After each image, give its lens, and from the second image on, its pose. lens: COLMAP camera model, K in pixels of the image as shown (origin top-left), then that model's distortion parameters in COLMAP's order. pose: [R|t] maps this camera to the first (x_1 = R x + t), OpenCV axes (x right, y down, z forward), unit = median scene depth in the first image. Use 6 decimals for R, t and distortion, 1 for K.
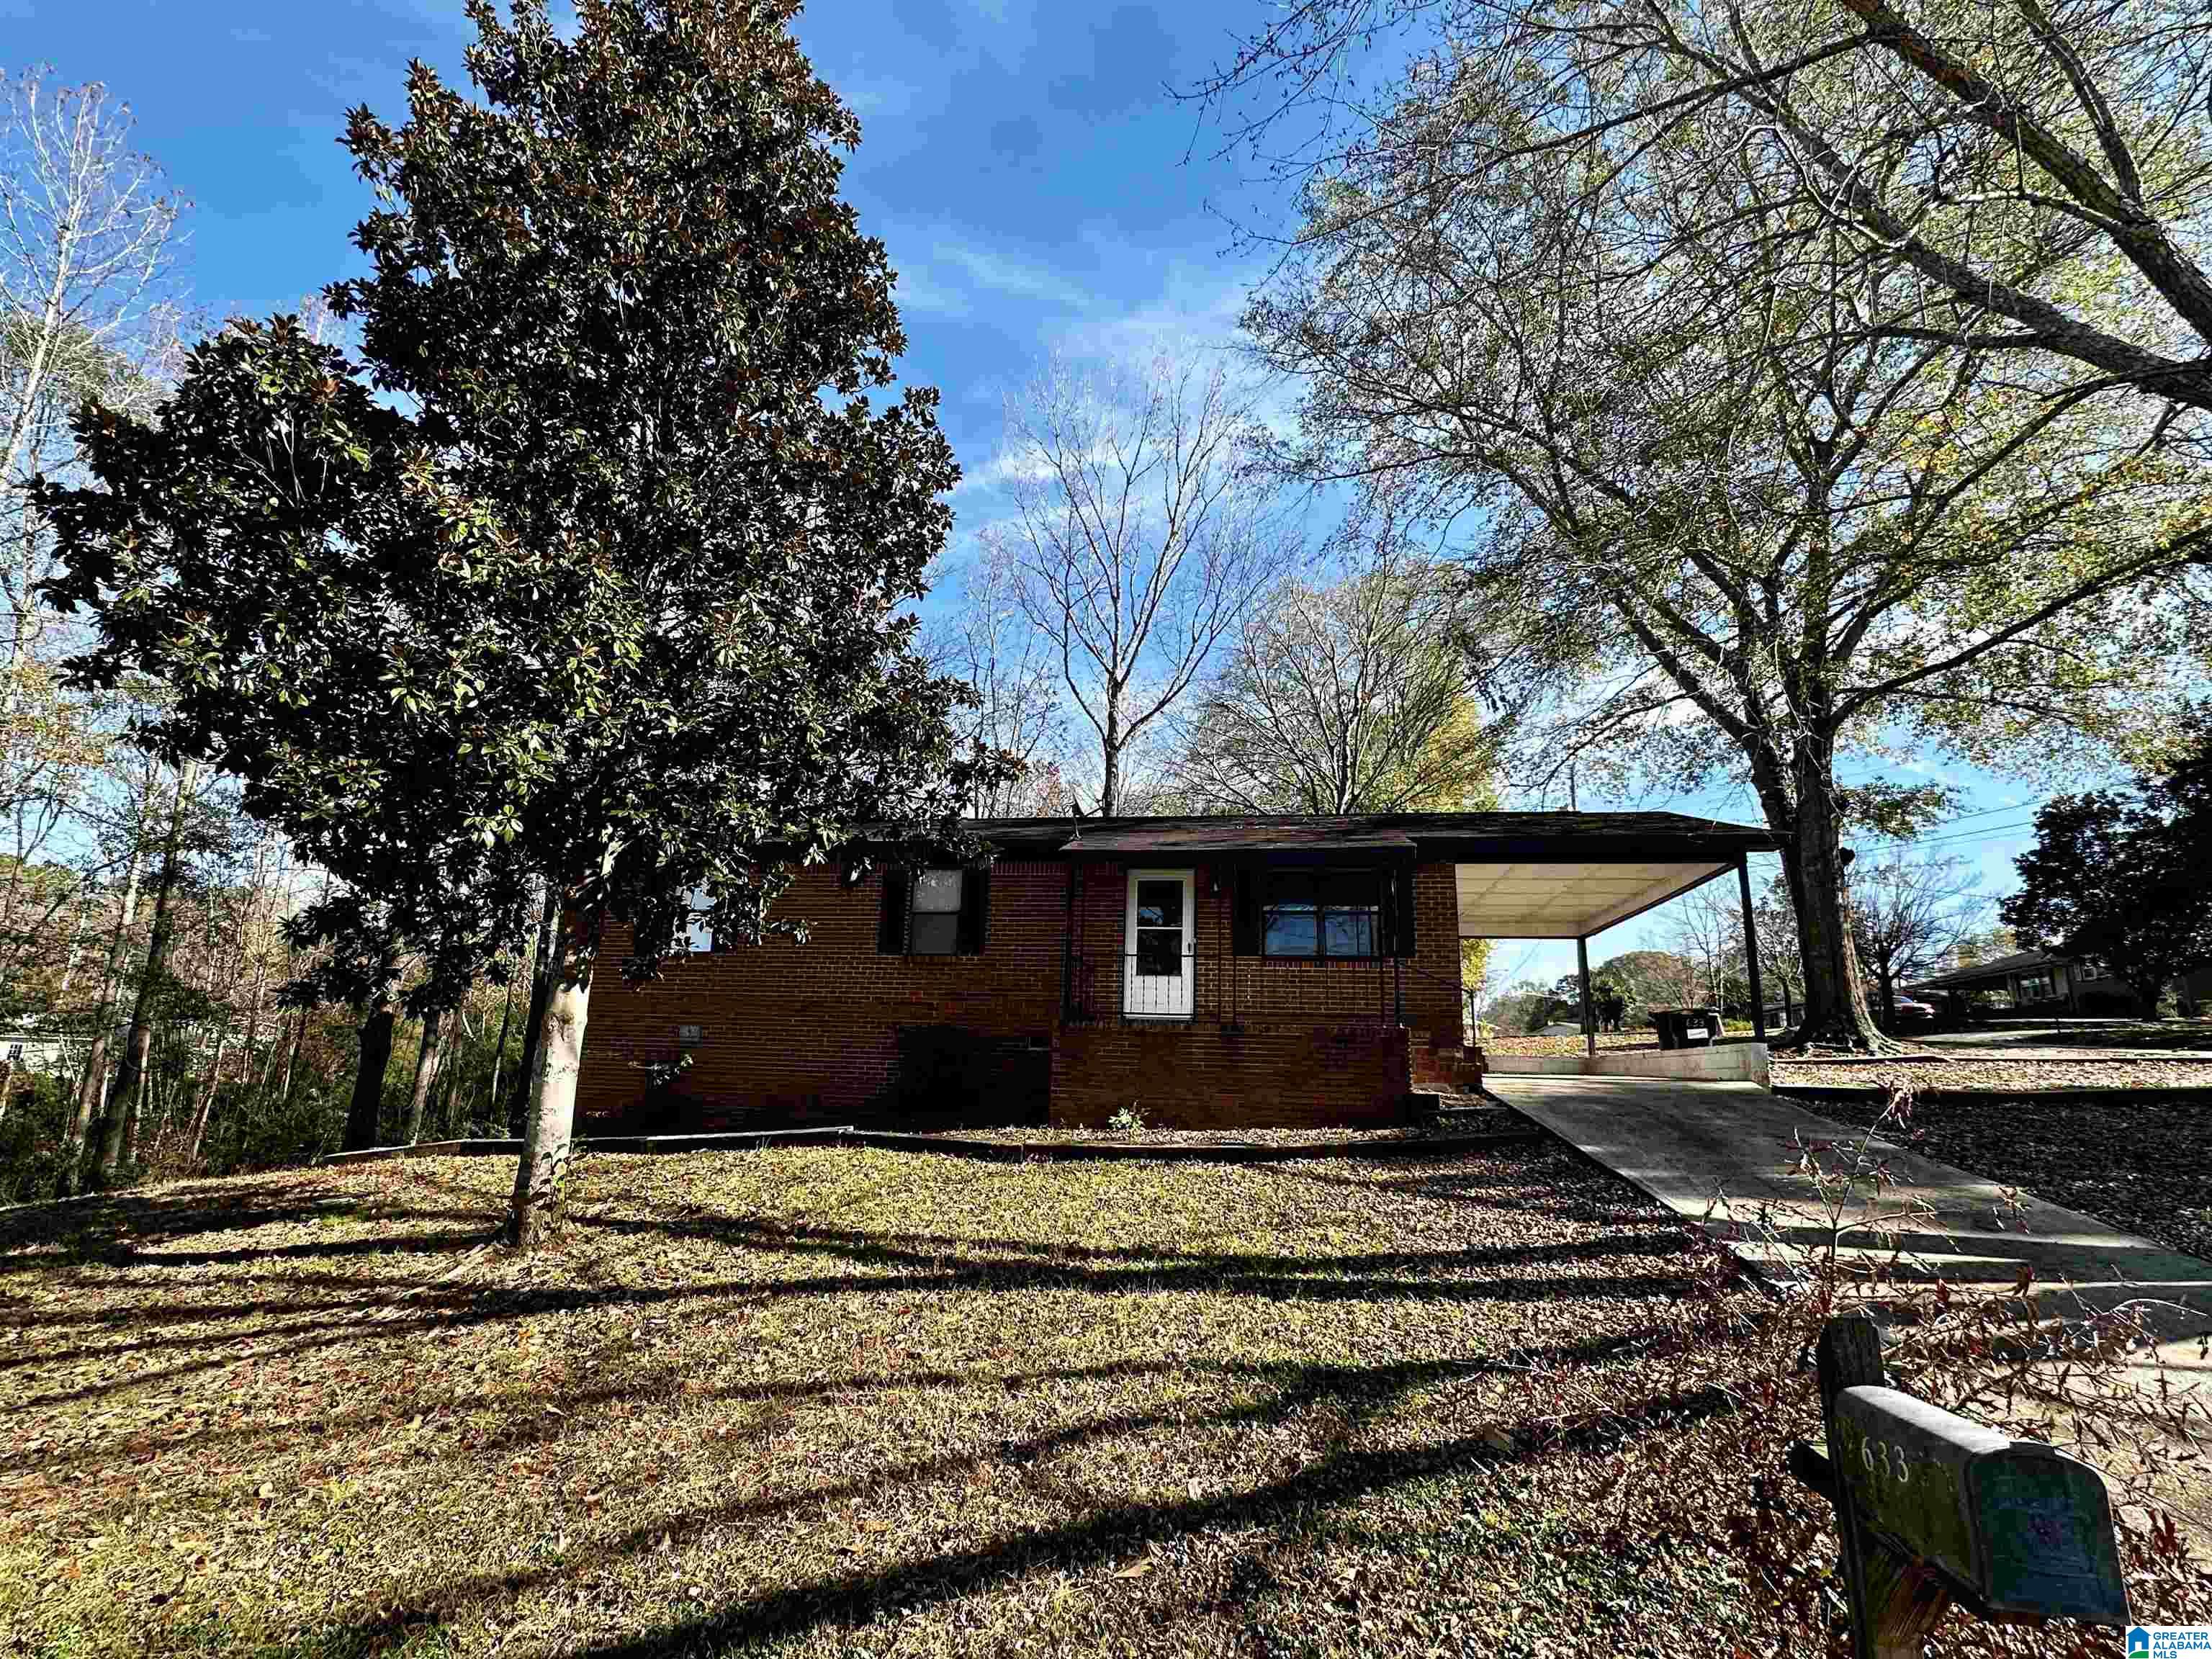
lens RADIAL K [[1041.5, 0, 1095.1], [0, 1041.5, 834.6], [0, 0, 1]] dist [0.003341, 0.000432]
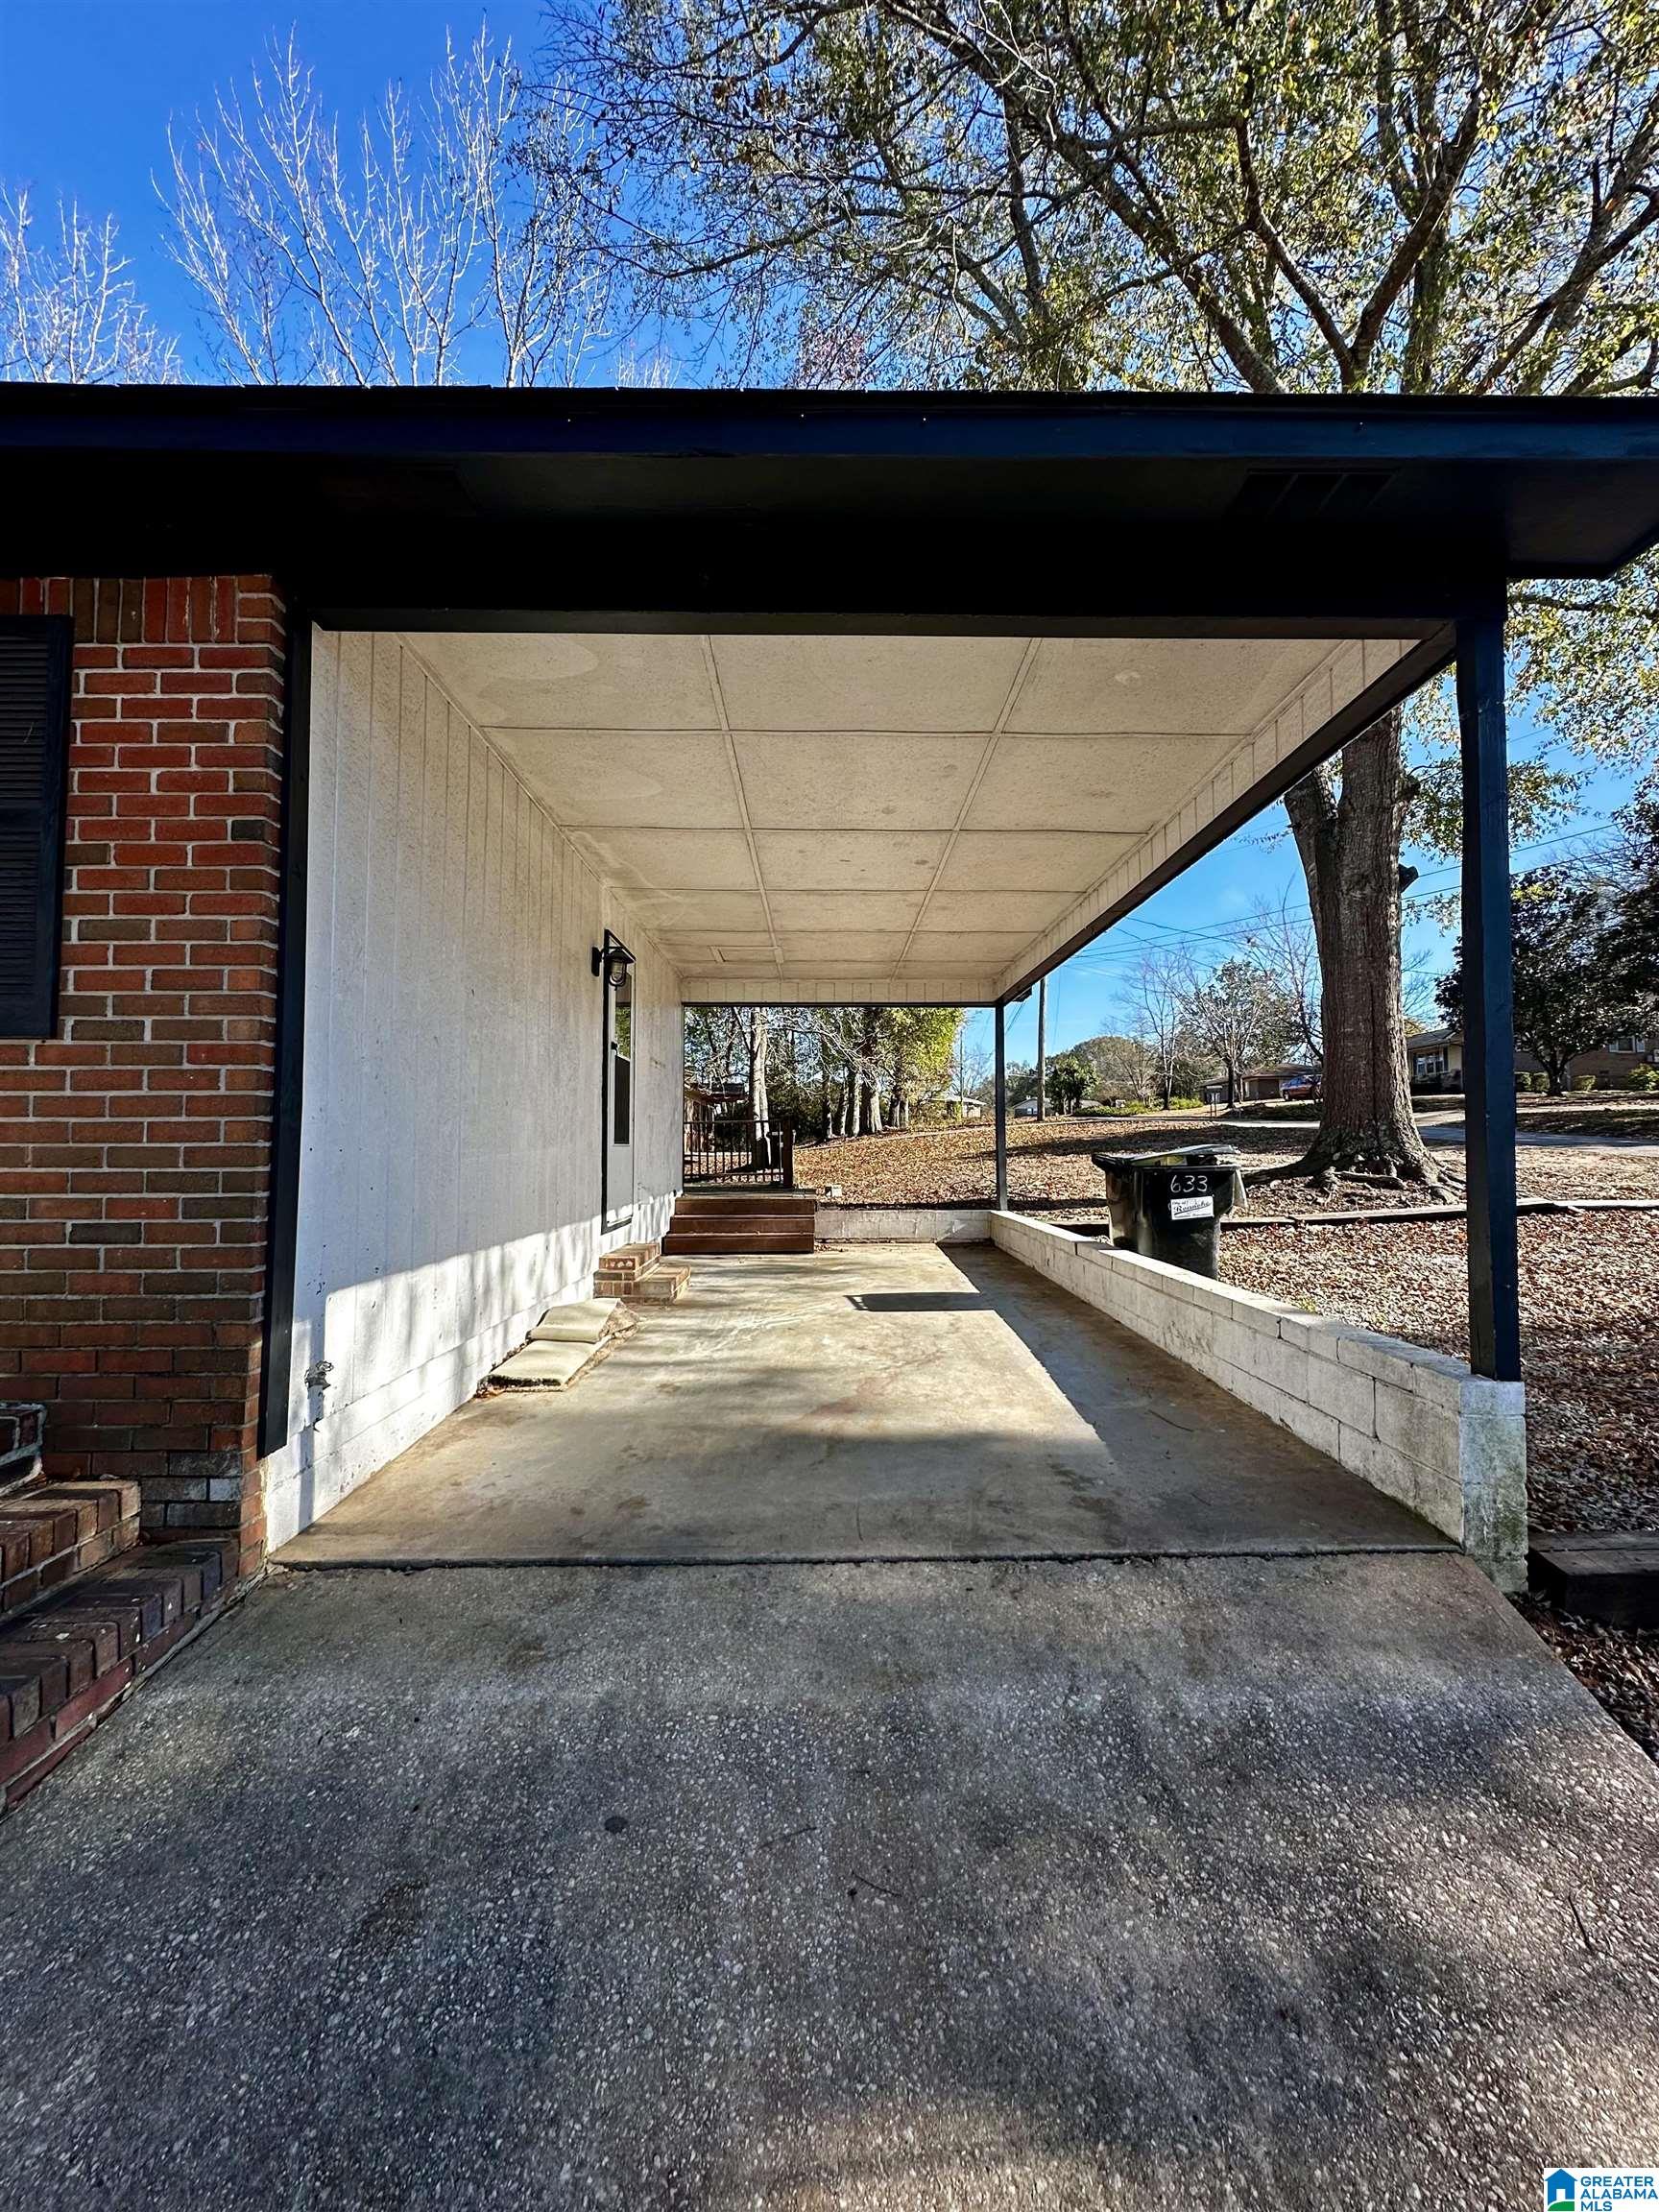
lens RADIAL K [[883.4, 0, 842.6], [0, 883.4, 1100.9], [0, 0, 1]] dist [-0.003481, 0.000400]
pose [[0.982192, -0.019601, 0.186854, 0.408775], [-0.014412, 0.983752, 0.178953, 0.092521], [-0.187326, -0.178460, 0.965951, 0.758079]]
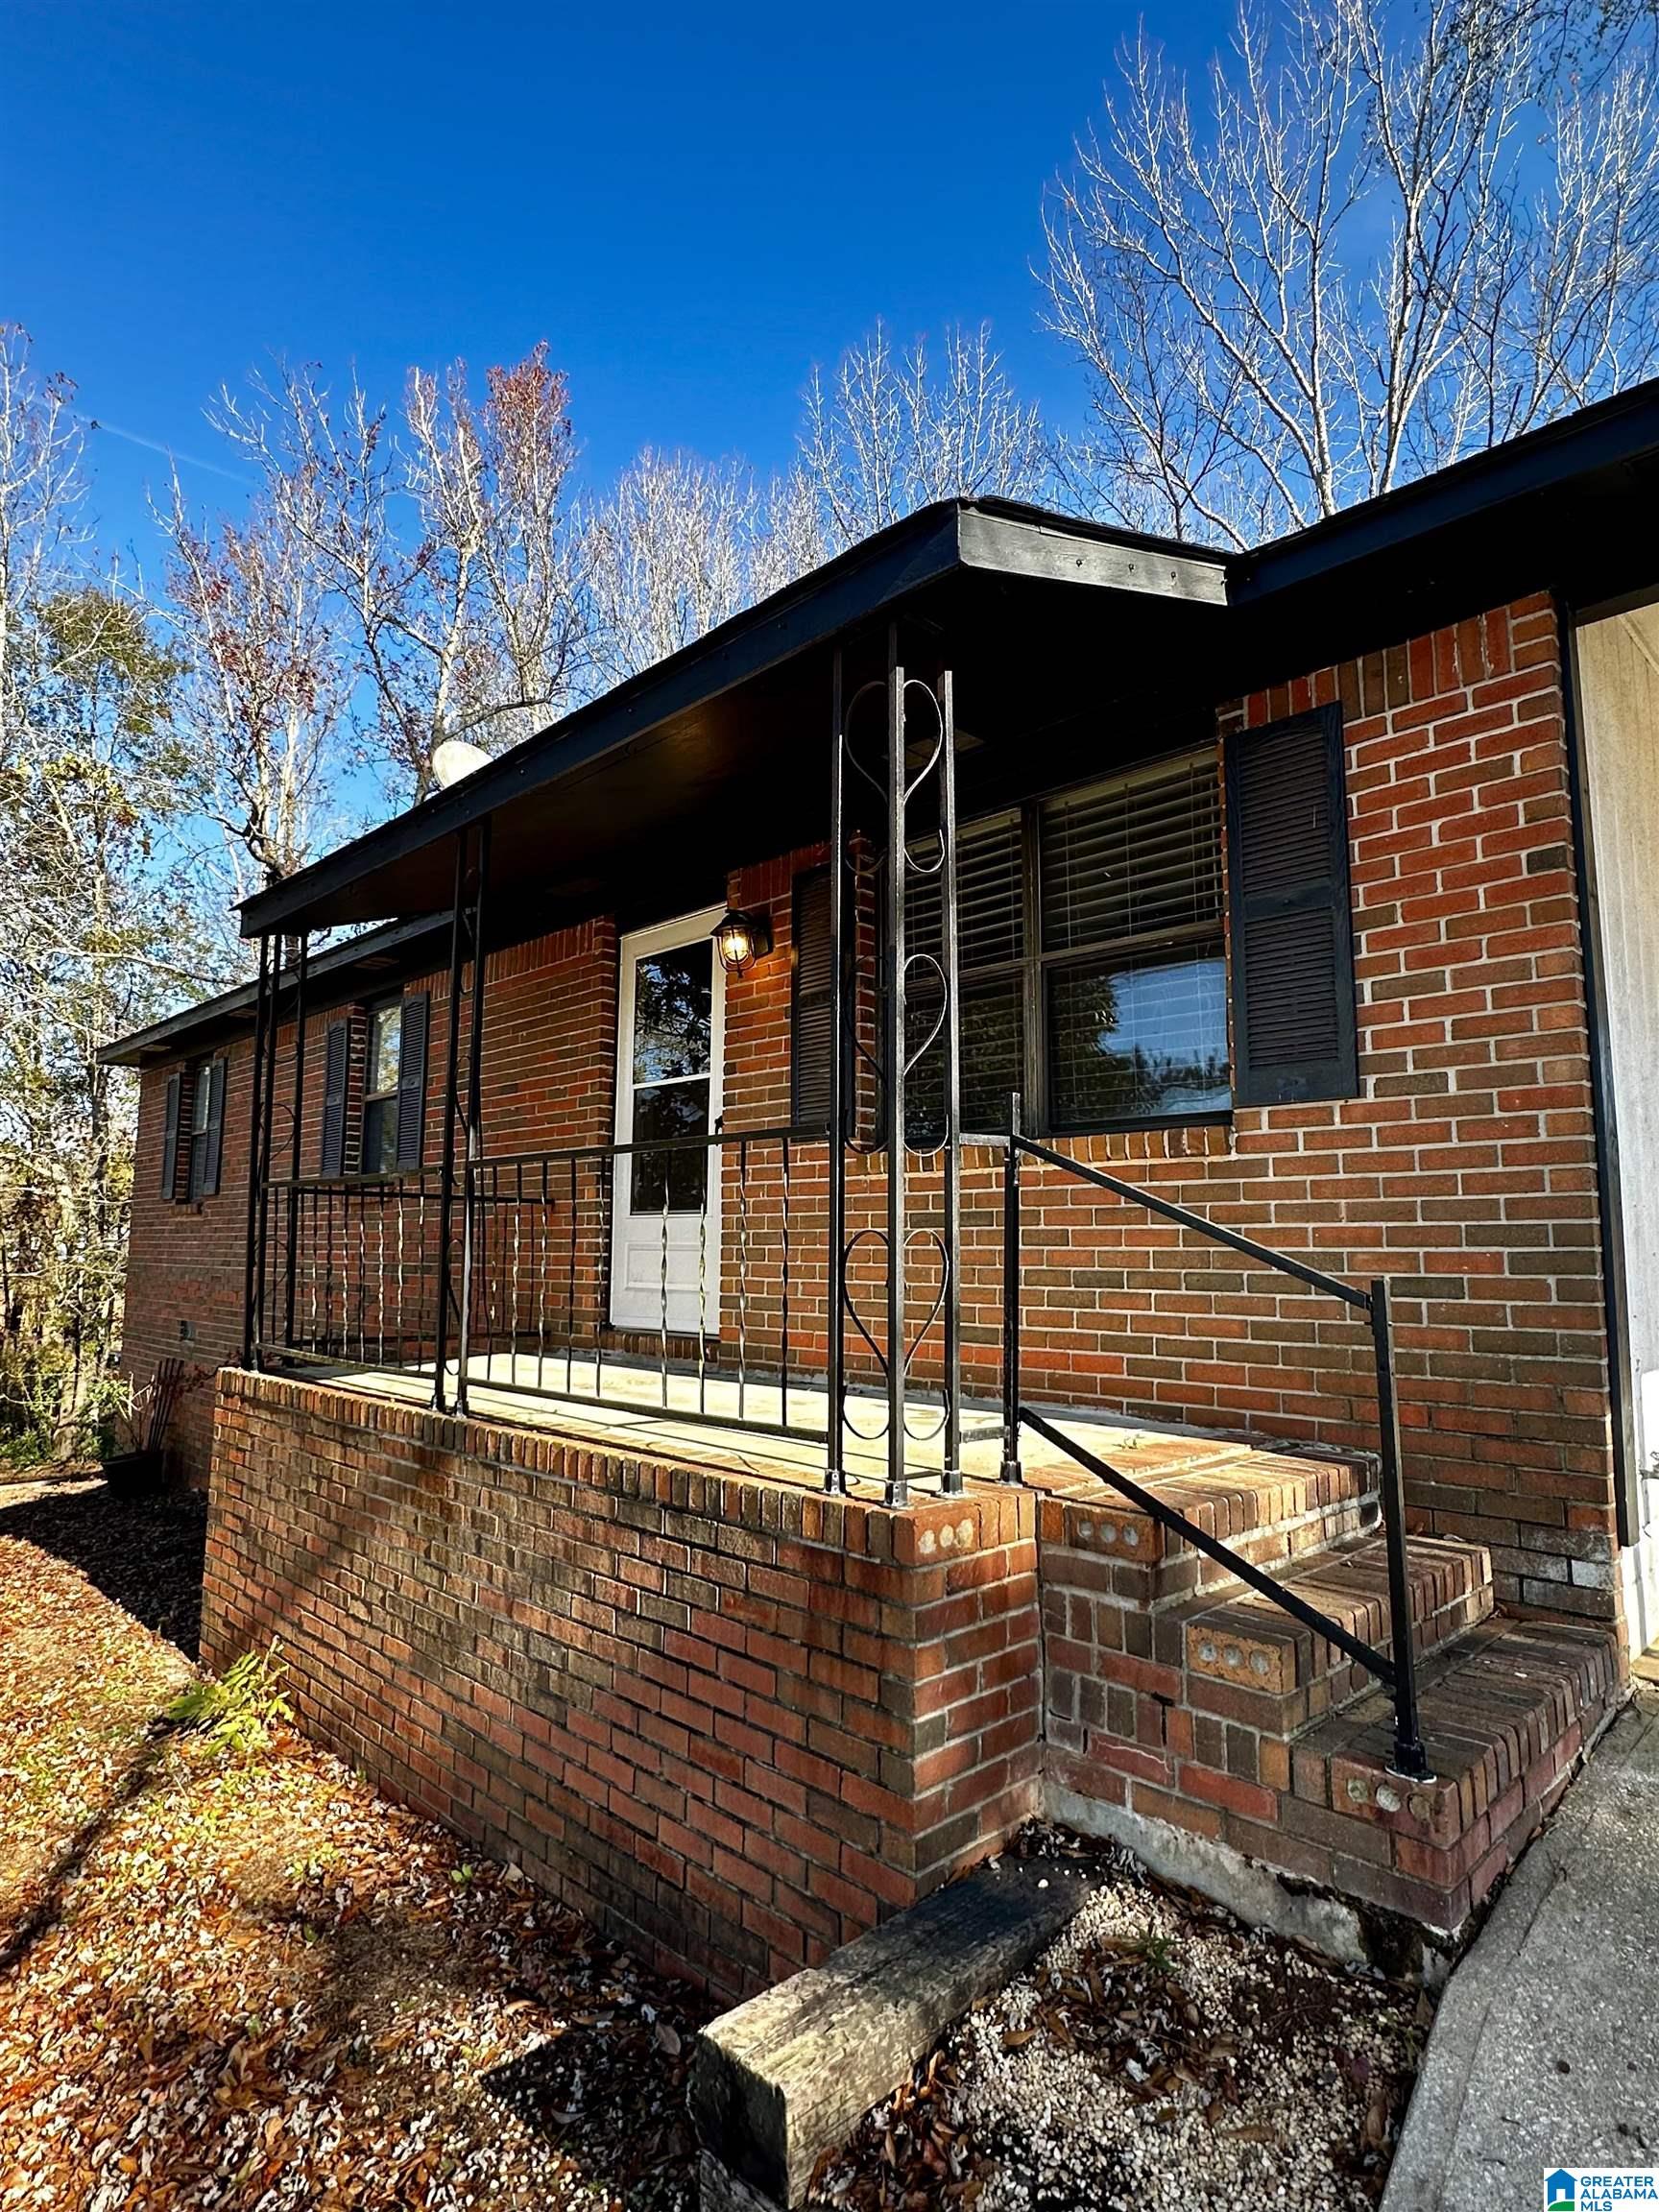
lens RADIAL K [[1197.5, 0, 817.0], [0, 1197.5, 1100.4], [0, 0, 1]] dist [-0.004140, 0.000484]
pose [[0.807712, -0.096309, -0.581658, 0.343485], [0.151919, 0.987251, 0.047494, 0.085912], [0.569669, -0.126727, 0.812045, 0.695639]]
